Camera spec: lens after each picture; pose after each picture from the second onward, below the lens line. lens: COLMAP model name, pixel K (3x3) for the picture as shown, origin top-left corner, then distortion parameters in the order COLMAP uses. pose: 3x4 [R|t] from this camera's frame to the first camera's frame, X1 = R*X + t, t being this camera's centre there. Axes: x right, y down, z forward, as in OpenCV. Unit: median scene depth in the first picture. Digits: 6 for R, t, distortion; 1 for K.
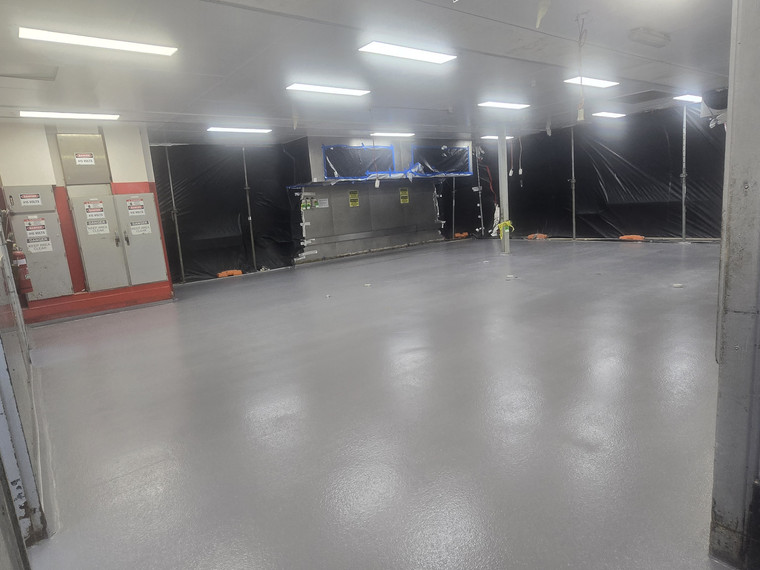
lens RADIAL K [[468.5, 0, 383.5], [0, 468.5, 287.7], [0, 0, 1]] dist [0.000111, -0.003448]
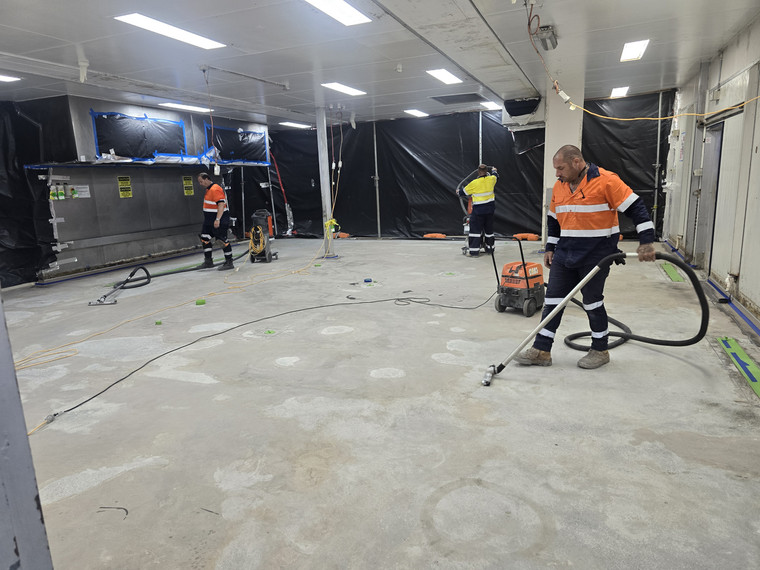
lens RADIAL K [[508.2, 0, 376.8], [0, 508.2, 286.7], [0, 0, 1]] dist [0.053994, -0.047137]
pose [[0.867361, -0.058924, 0.494179, -0.138117], [0.062275, 0.998012, 0.009697, -0.014636], [-0.493768, 0.022365, 0.869306, 0.096312]]
